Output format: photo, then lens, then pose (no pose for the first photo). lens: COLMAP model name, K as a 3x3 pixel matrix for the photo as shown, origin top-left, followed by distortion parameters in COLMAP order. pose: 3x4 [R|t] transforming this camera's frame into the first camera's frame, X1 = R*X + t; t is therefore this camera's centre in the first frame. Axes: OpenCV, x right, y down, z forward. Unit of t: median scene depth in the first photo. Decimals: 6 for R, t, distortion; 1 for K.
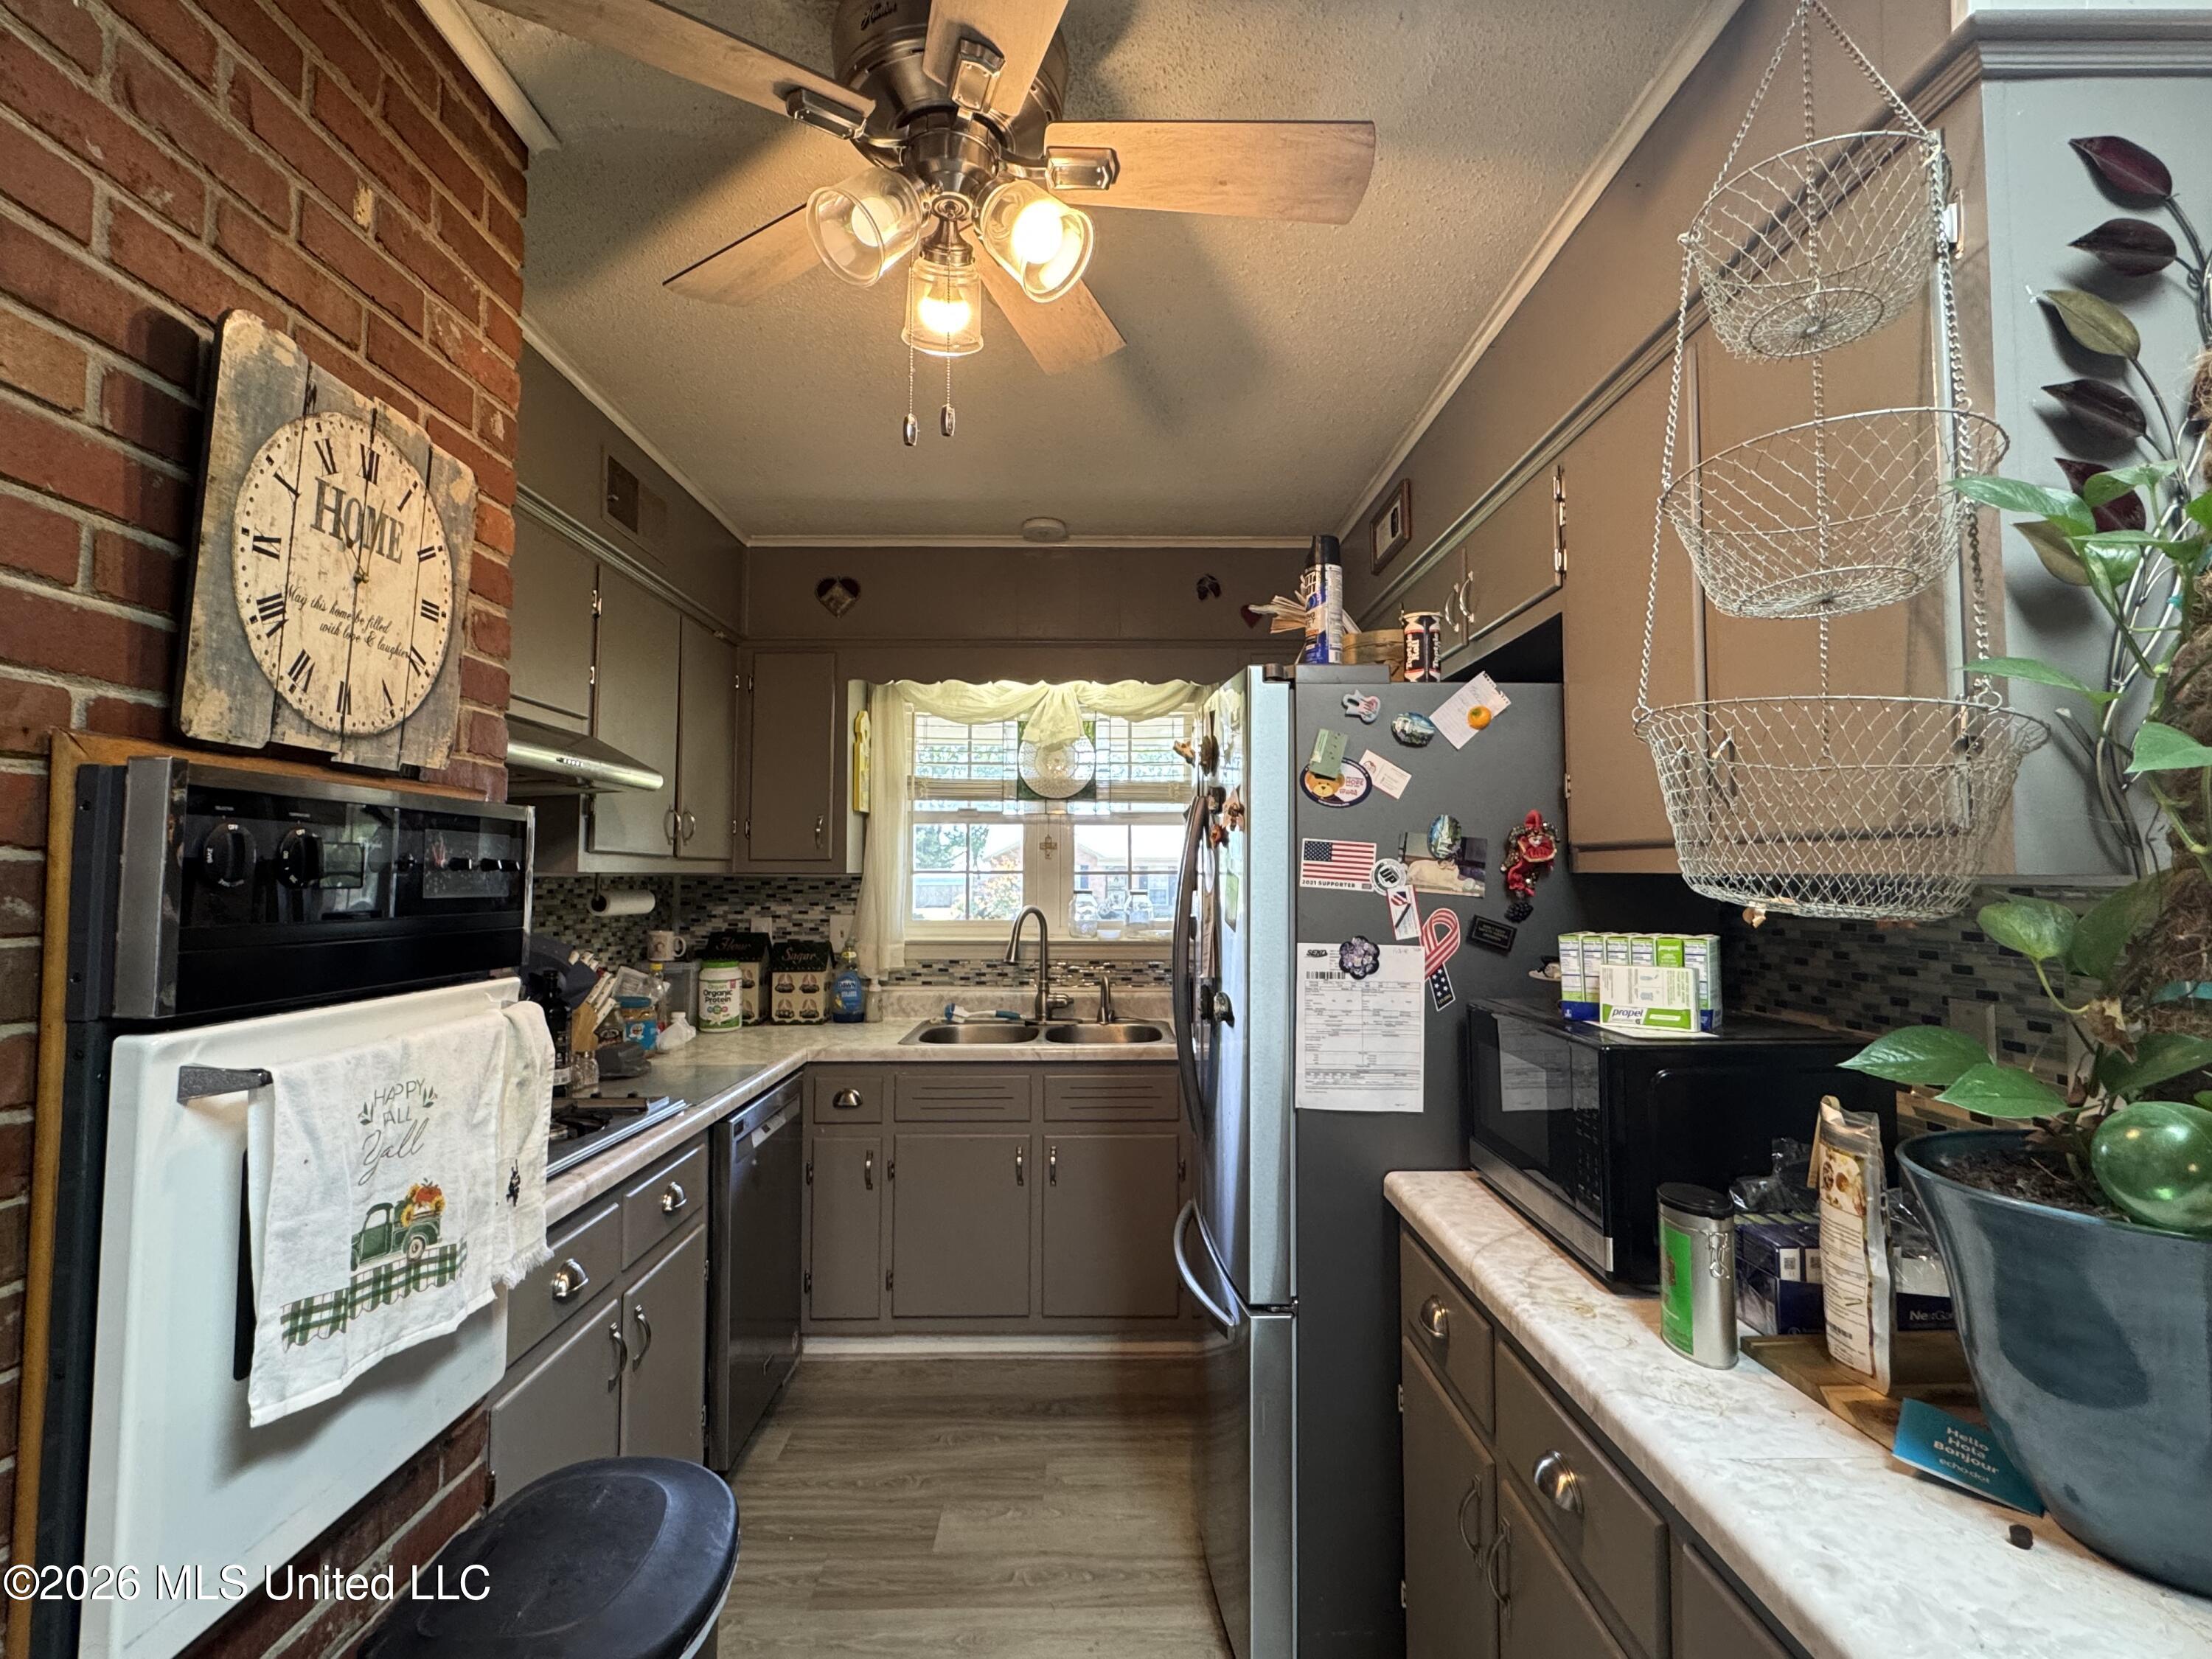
lens RADIAL K [[1079.3, 0, 1108.8], [0, 1079.3, 825.1], [0, 0, 1]] dist [-0.001925, 0.000324]
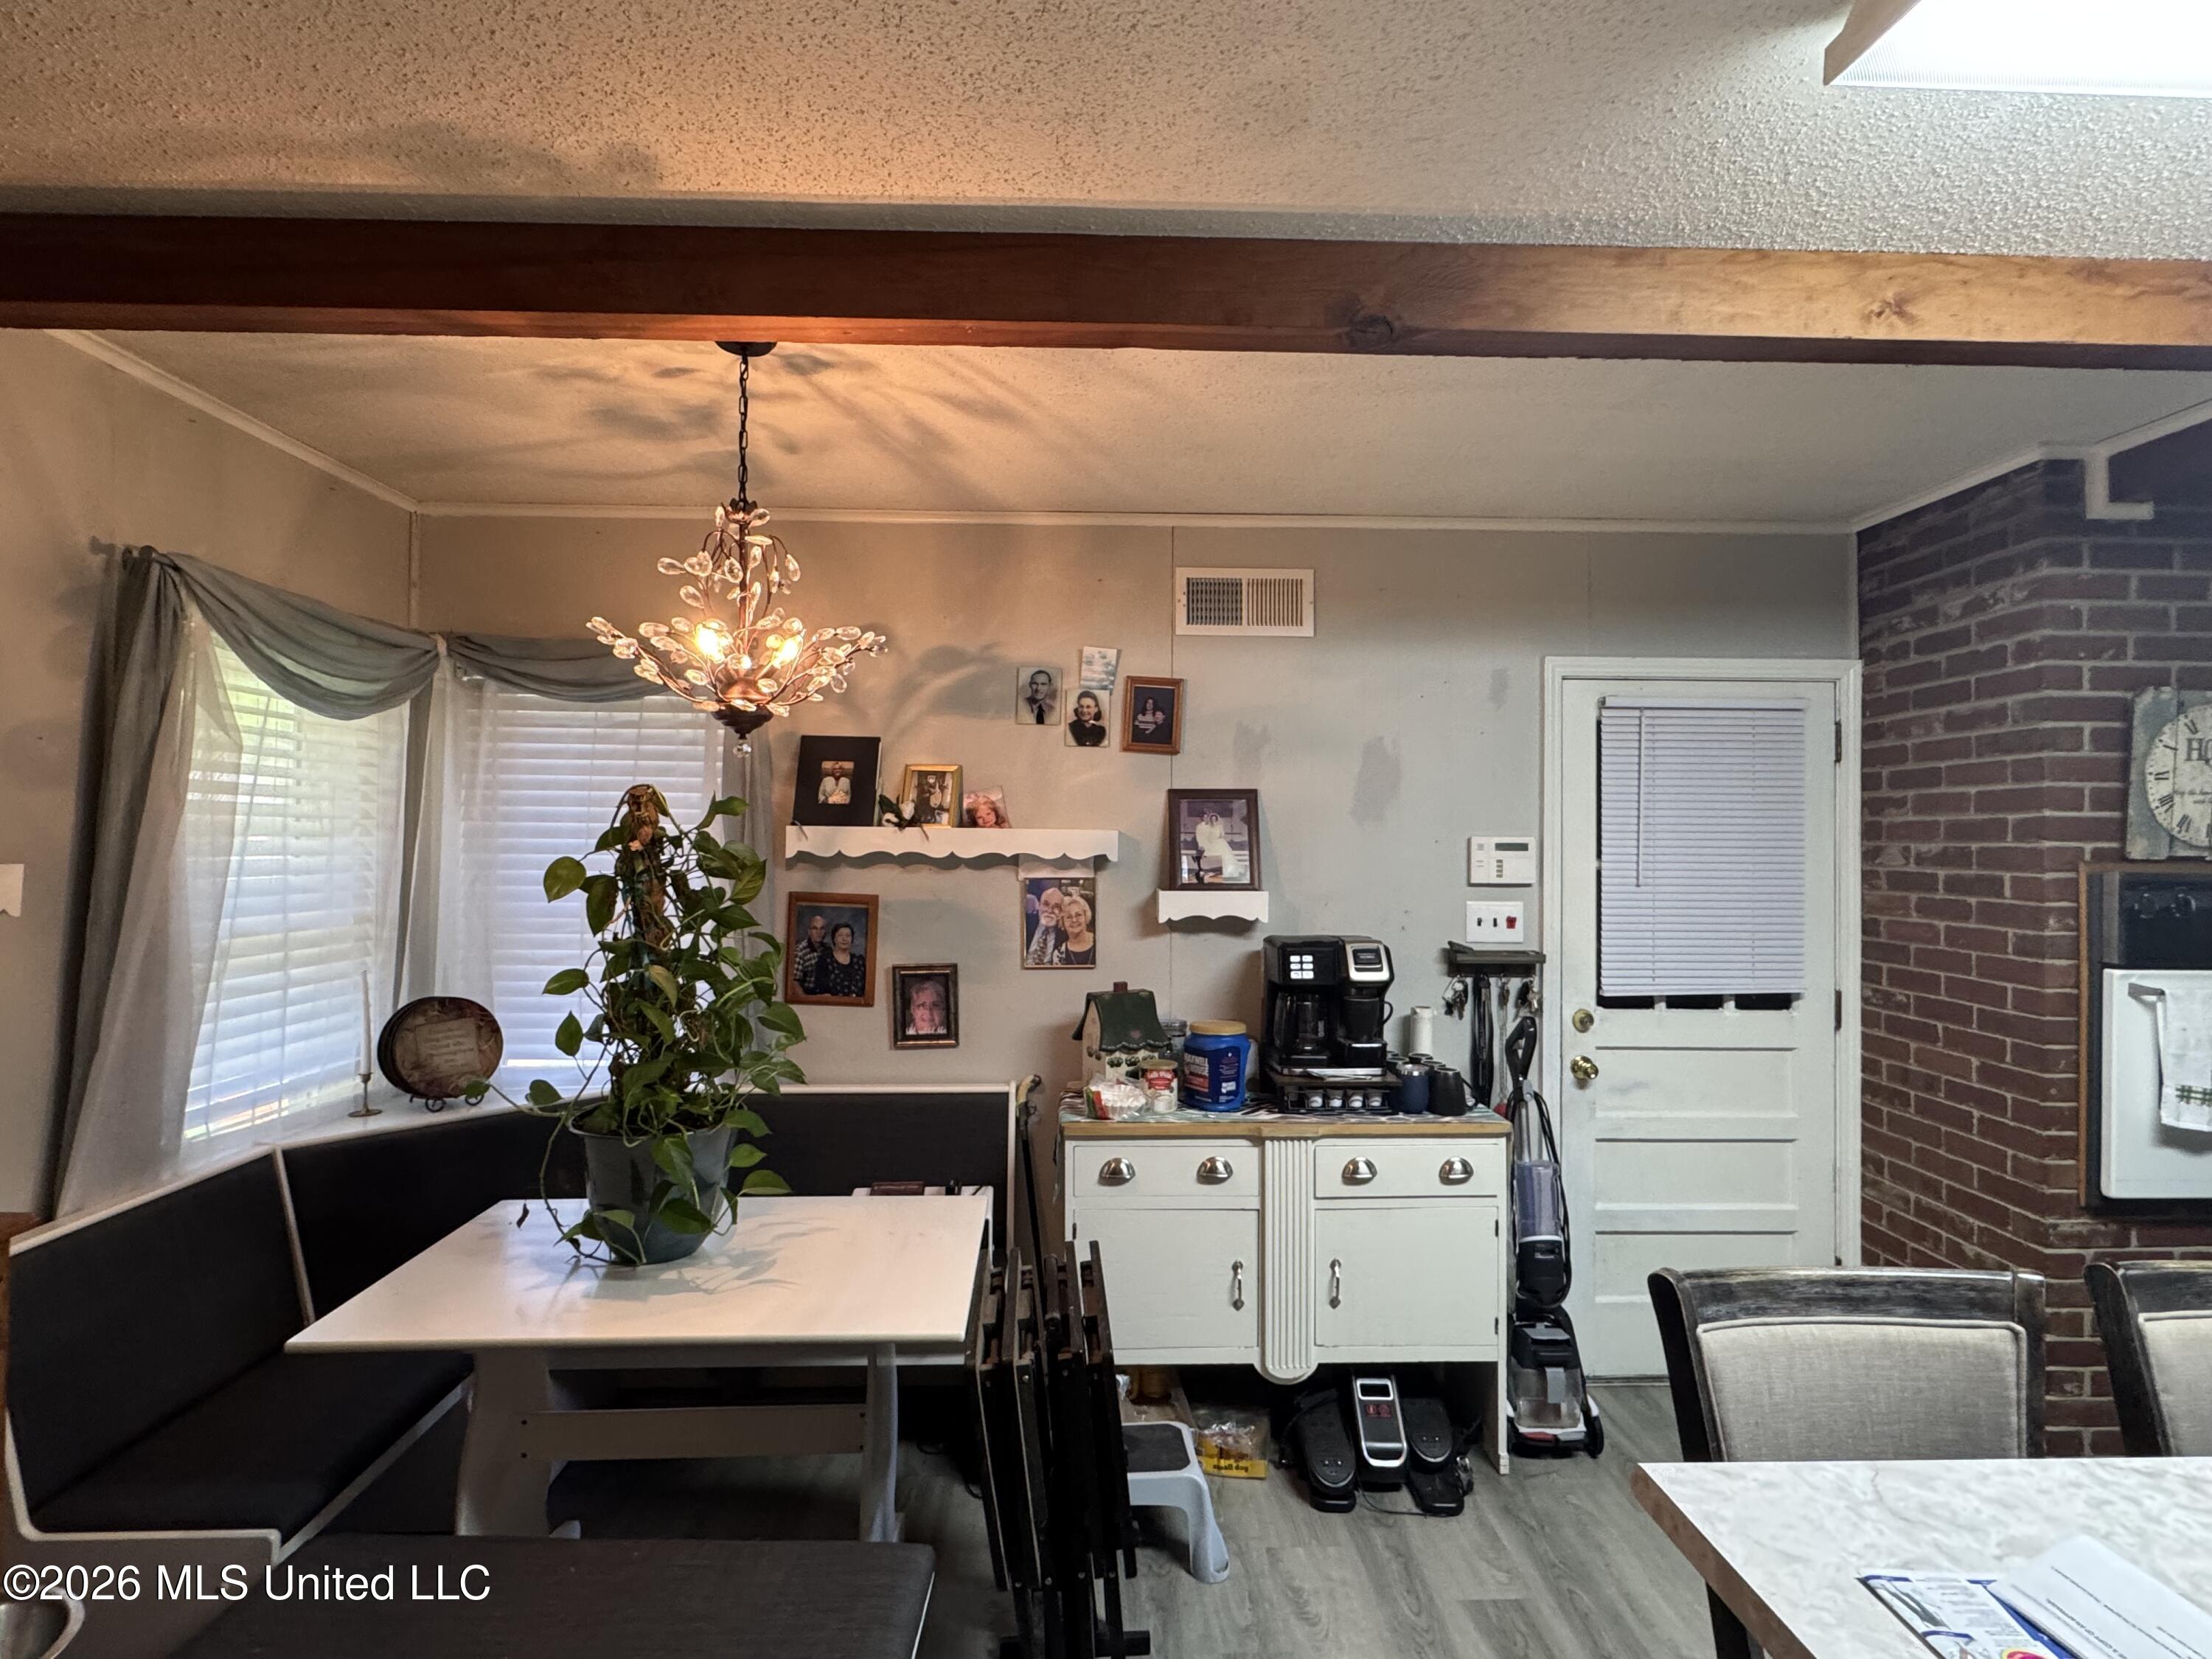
lens RADIAL K [[1082.1, 0, 1103.8], [0, 1082.1, 828.2], [0, 0, 1]] dist [-0.003407, 0.000155]
pose [[0.012516, -0.009842, -0.999873, 0.903590], [0.042878, 0.999037, -0.009297, -0.124528], [0.999002, -0.042756, 0.012926, -0.791050]]
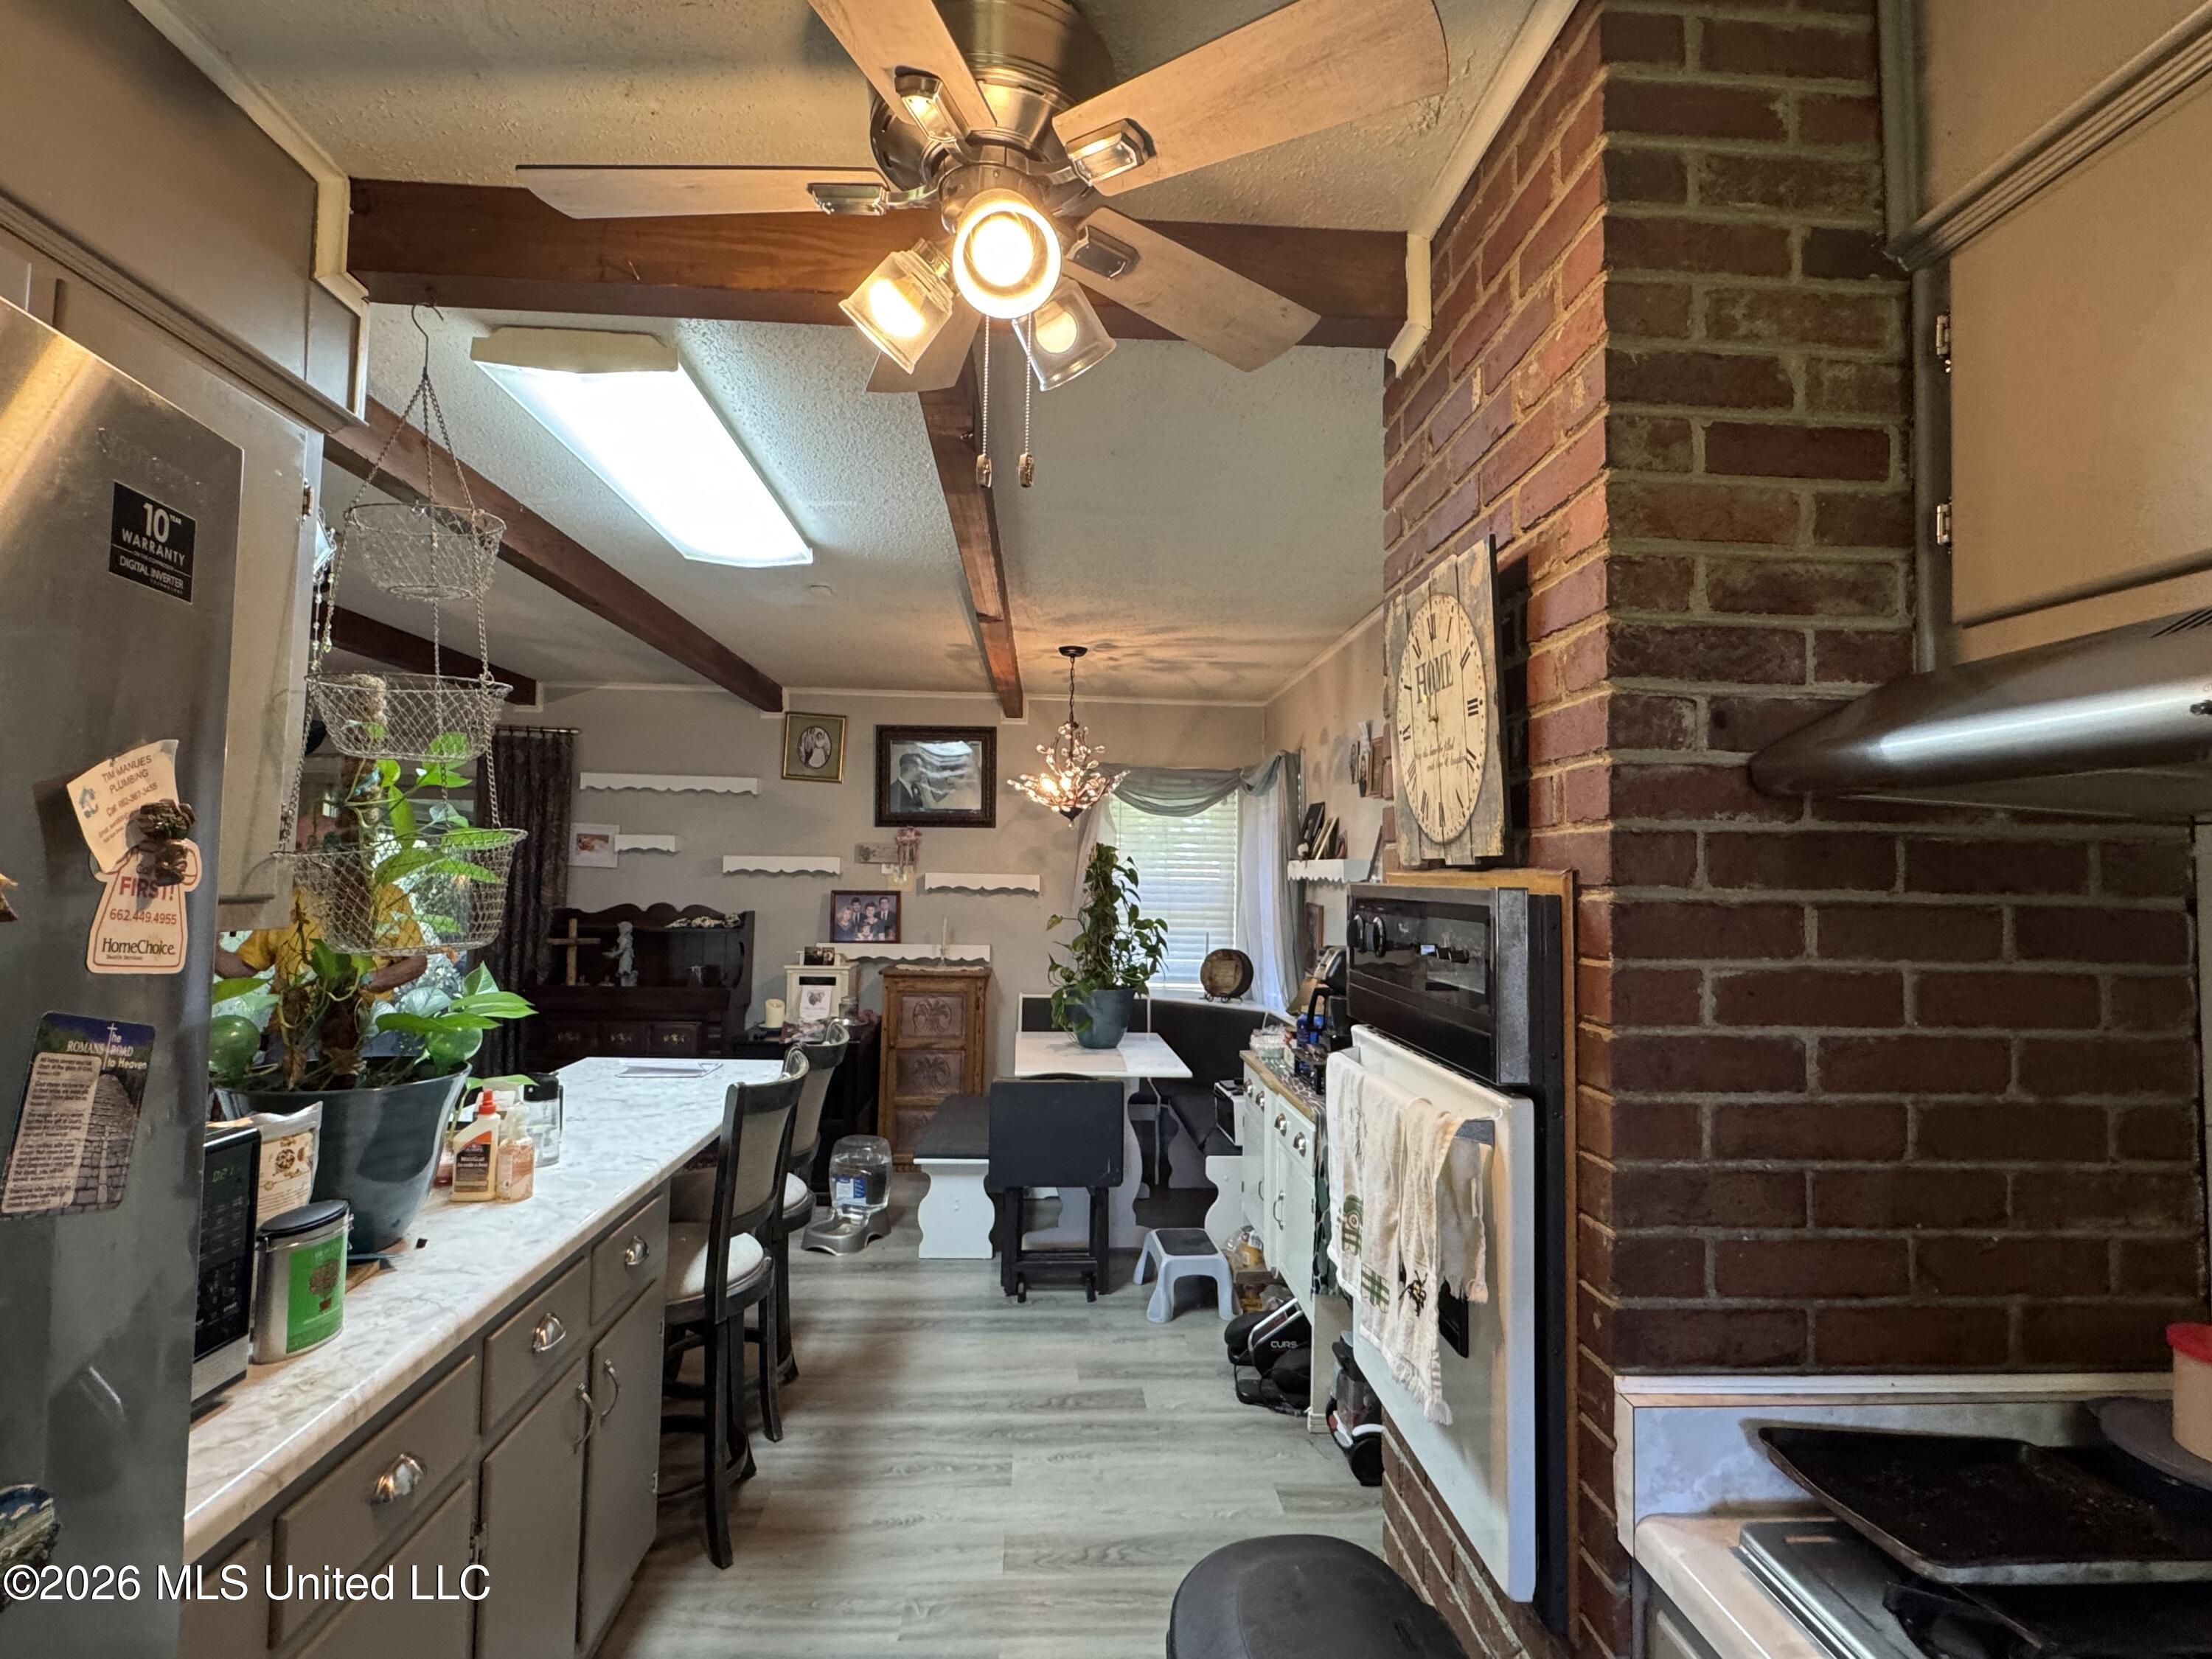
lens RADIAL K [[1079.3, 0, 1108.8], [0, 1079.3, 825.1], [0, 0, 1]] dist [-0.001925, 0.000324]
pose [[-0.998694, -0.021521, -0.046327, -0.162105], [-0.016927, 0.995105, -0.097366, 0.015534], [0.048196, -0.096455, -0.994170, 1.403665]]
